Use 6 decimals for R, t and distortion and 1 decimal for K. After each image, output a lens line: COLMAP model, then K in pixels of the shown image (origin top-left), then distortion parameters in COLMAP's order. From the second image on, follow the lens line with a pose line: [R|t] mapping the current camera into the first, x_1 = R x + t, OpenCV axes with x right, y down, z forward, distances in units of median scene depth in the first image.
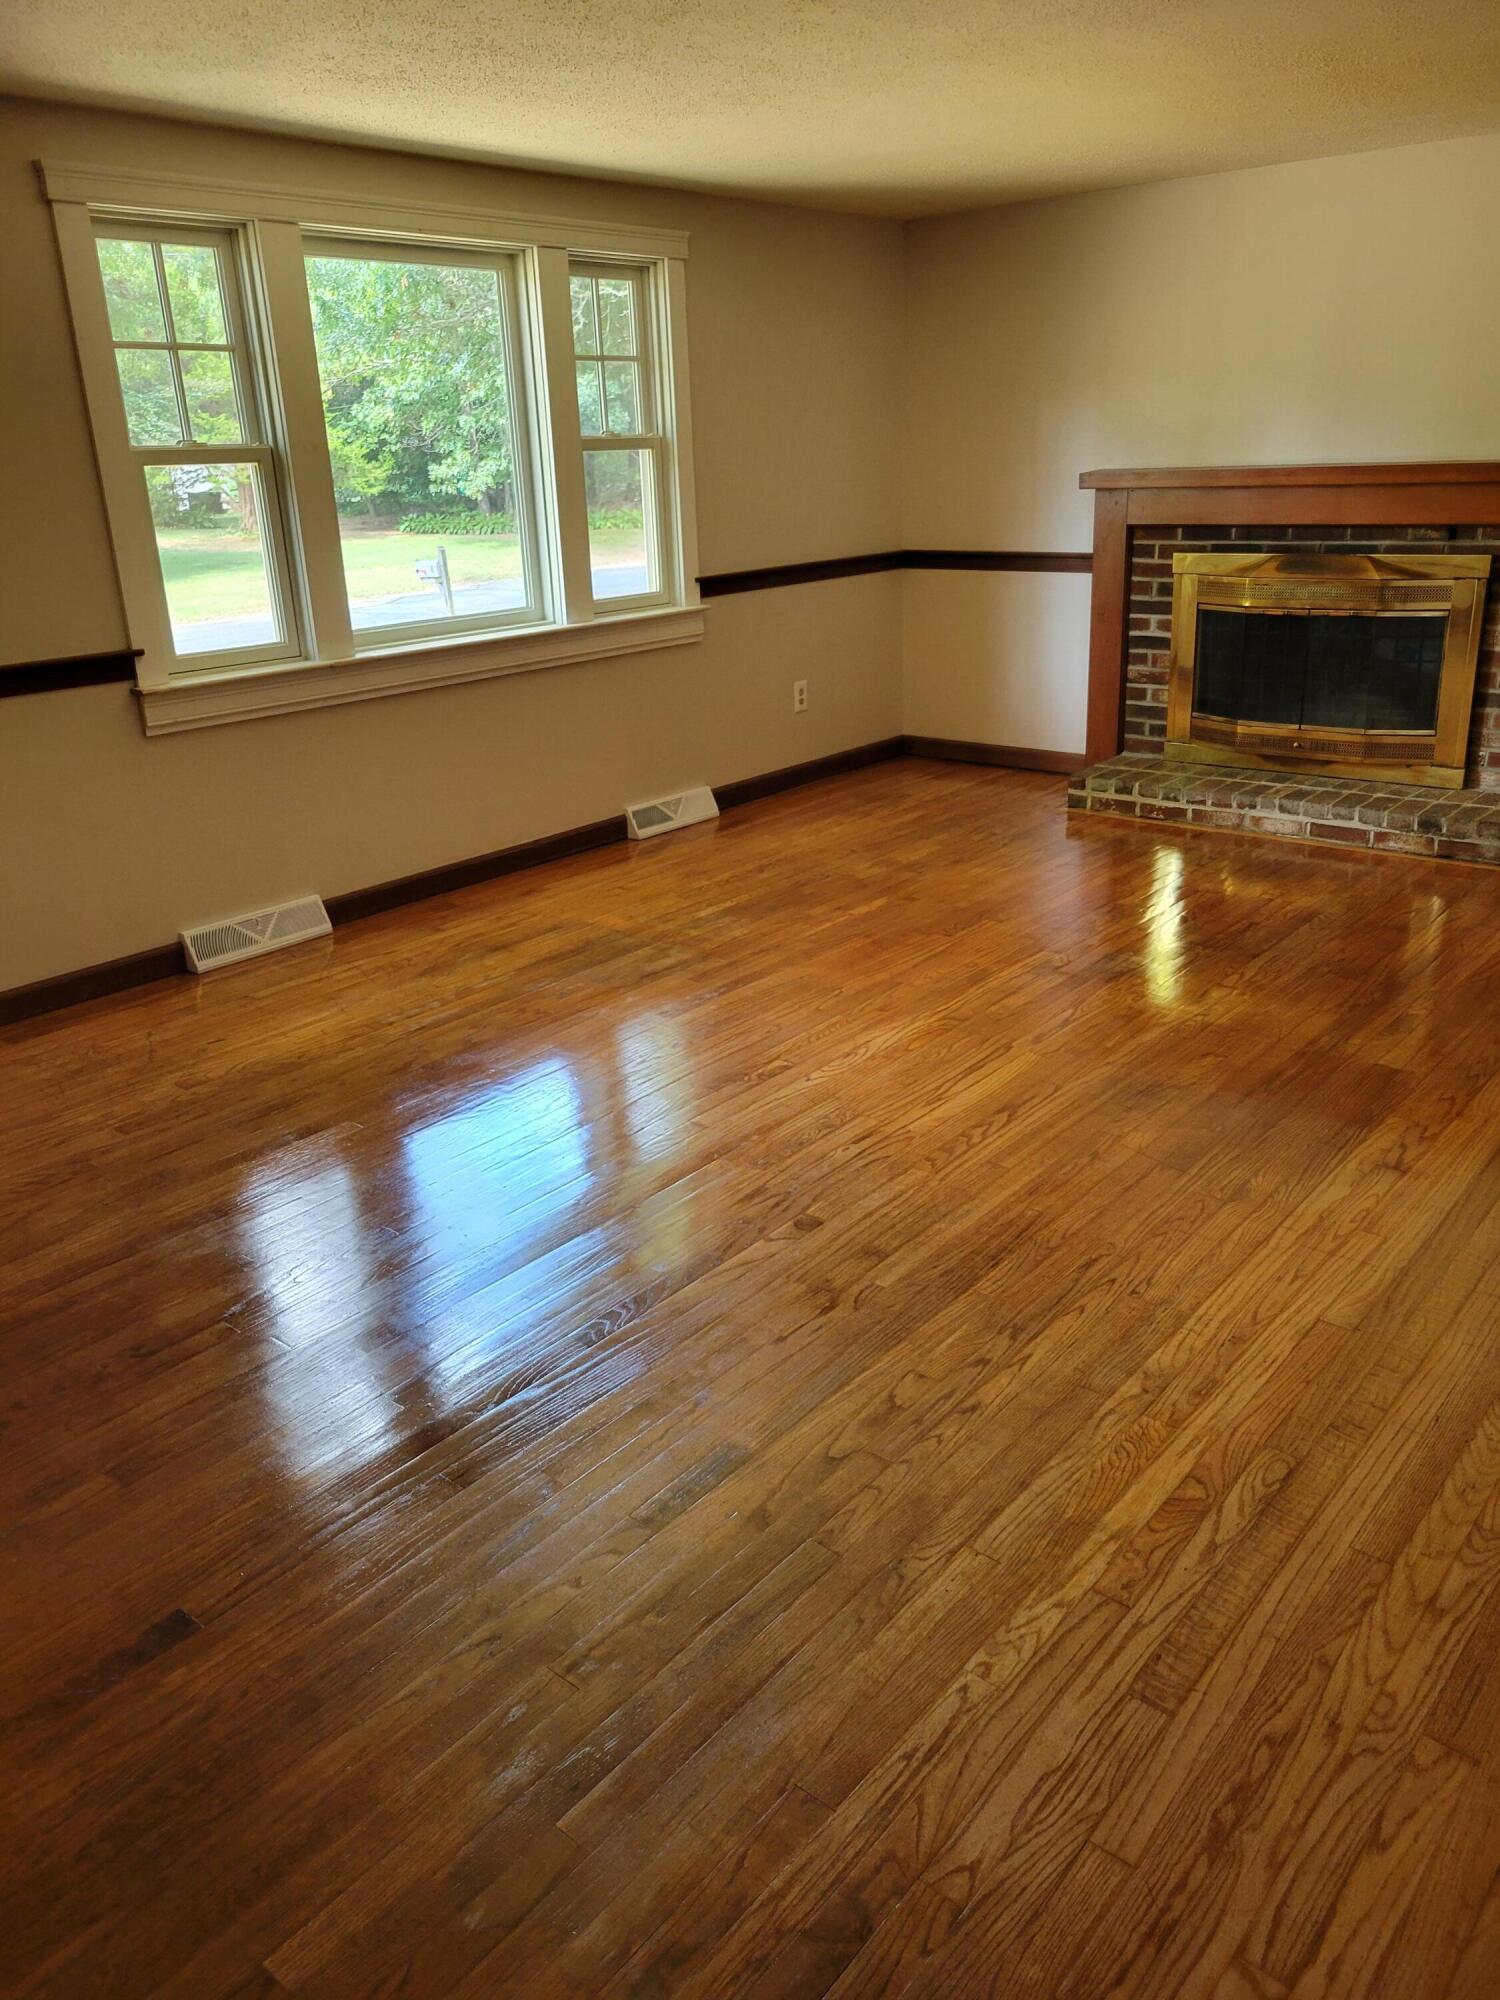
lens RADIAL K [[1509.1, 0, 754.9], [0, 1509.1, 986.2], [0, 0, 1]] dist [0.039935, -0.010022]
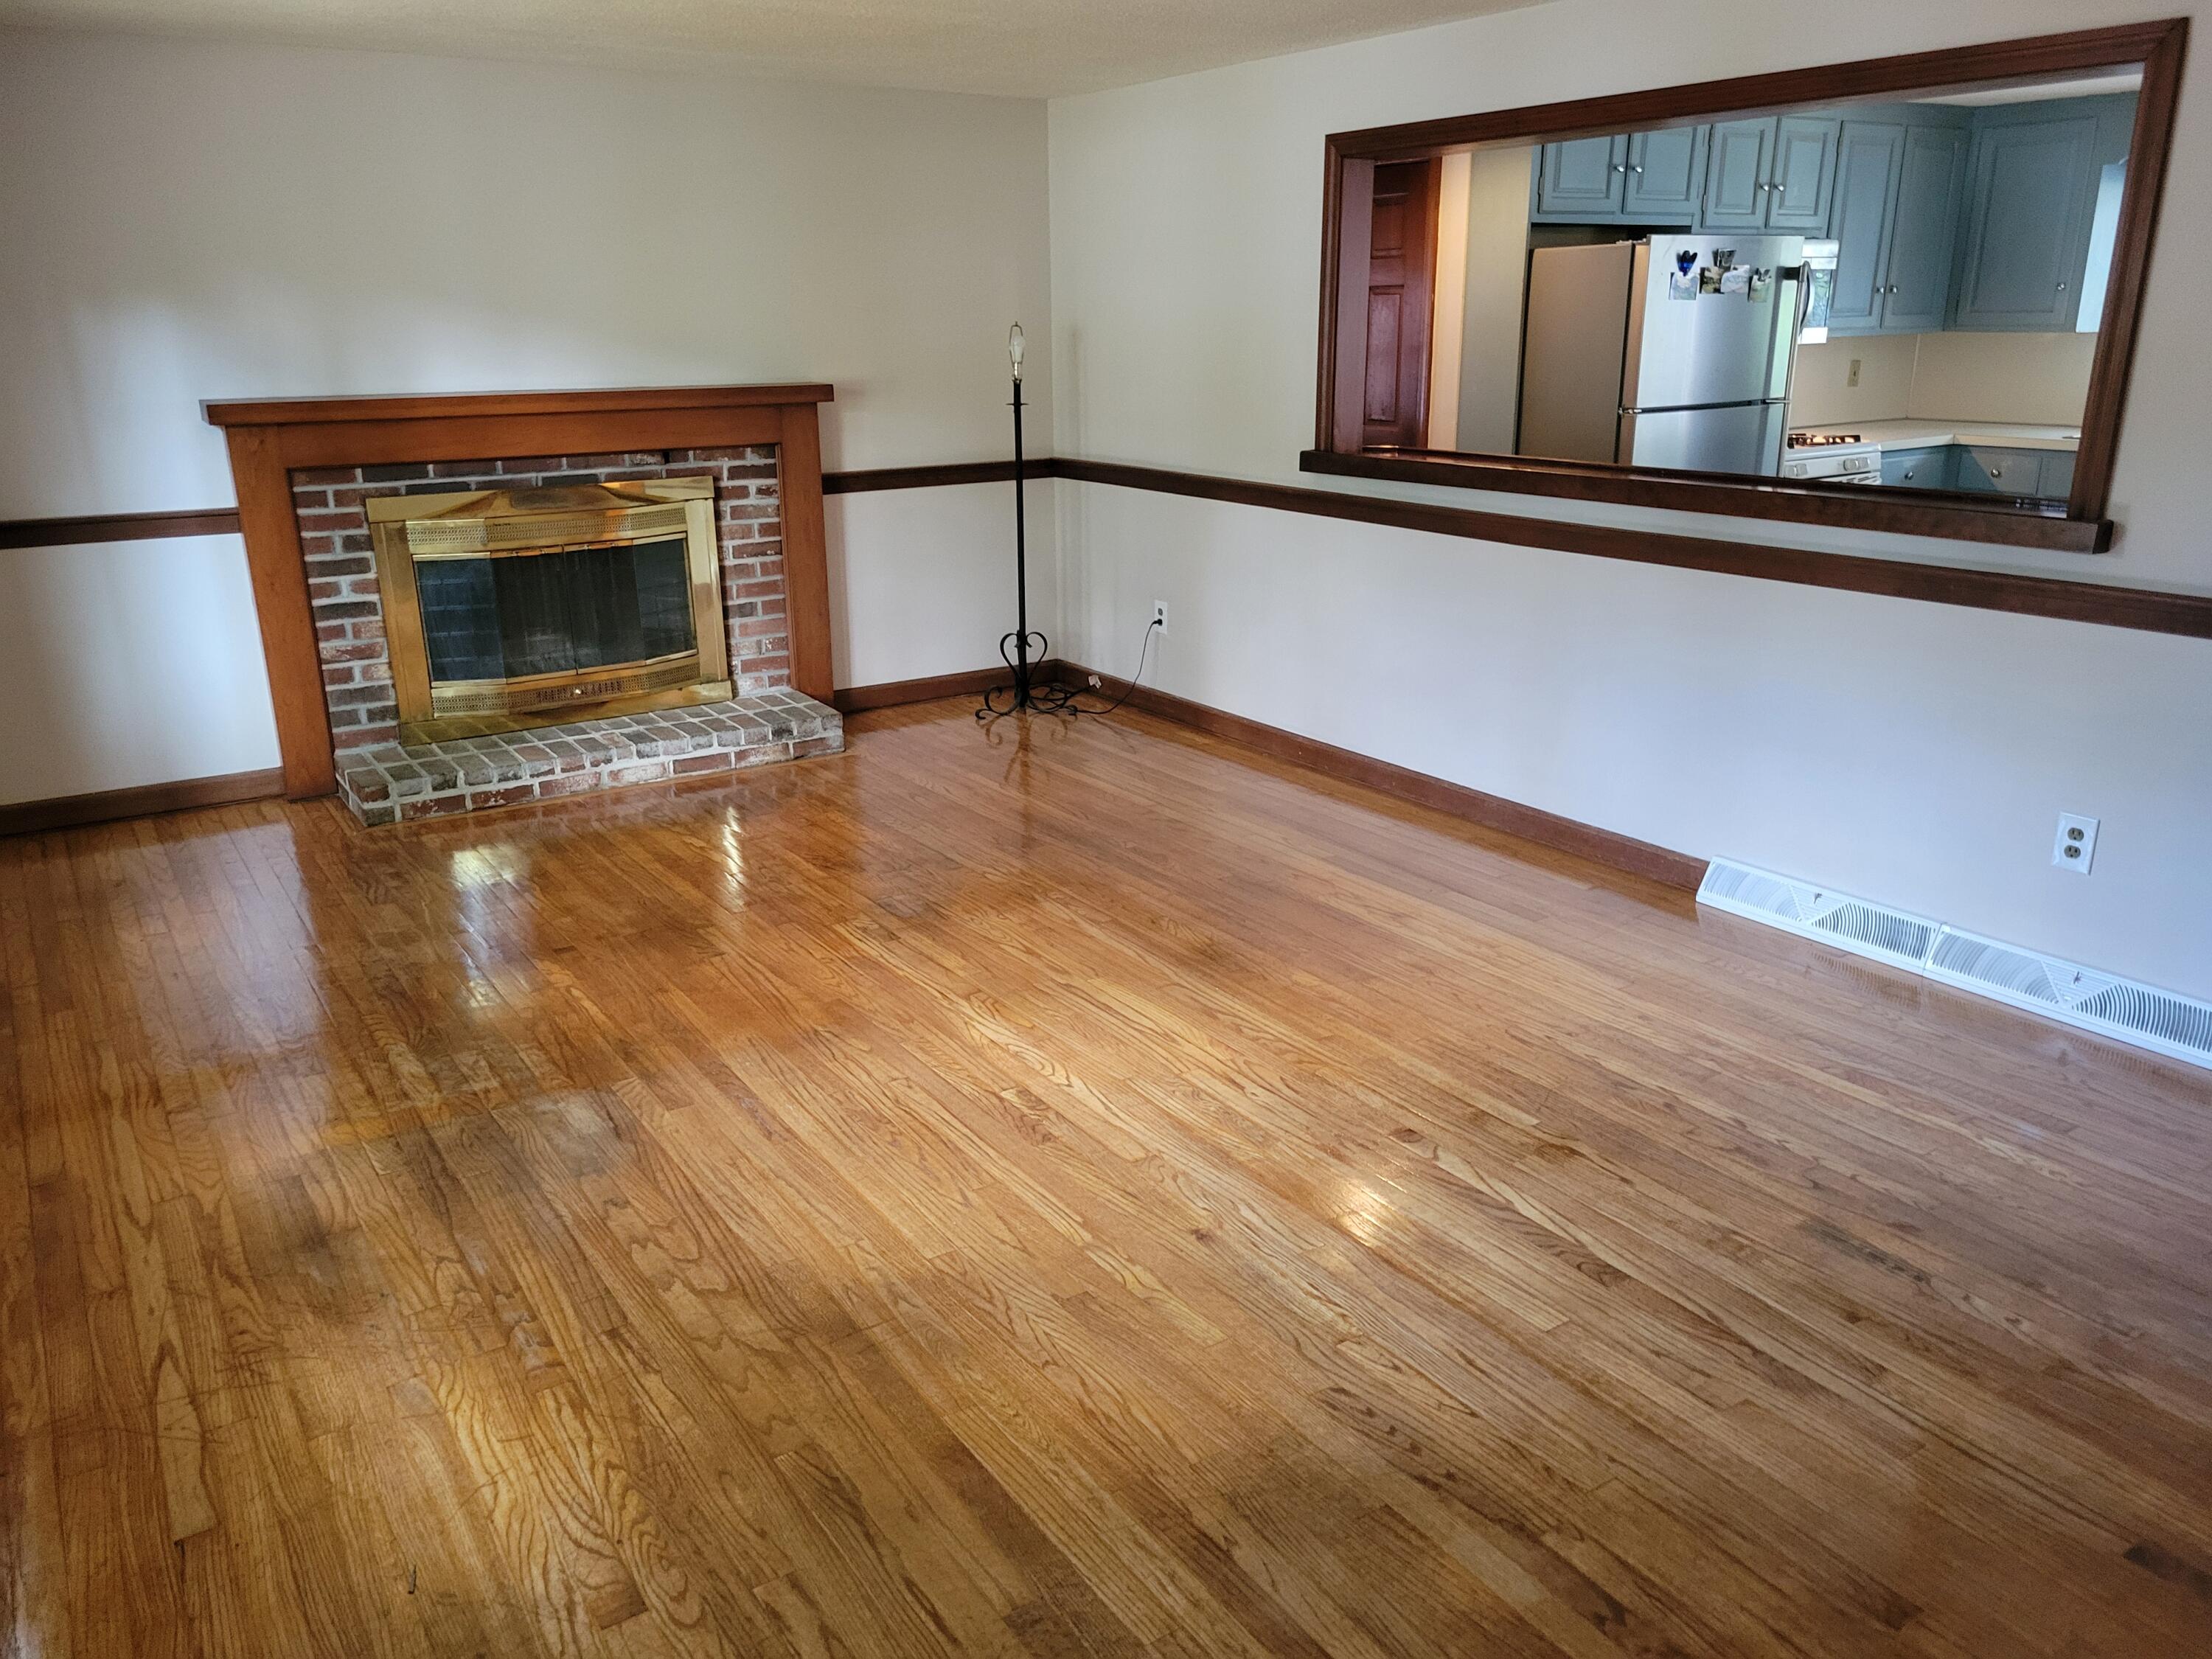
lens RADIAL K [[1669.0, 0, 1107.9], [0, 1669.0, 835.9], [0, 0, 1]] dist [0.039935, -0.010022]
pose [[0.283468, -0.259775, 0.923127, -0.524445], [0.327747, 0.930891, 0.161317, -0.141985], [-0.901237, 0.256824, 0.349019, 0.401327]]
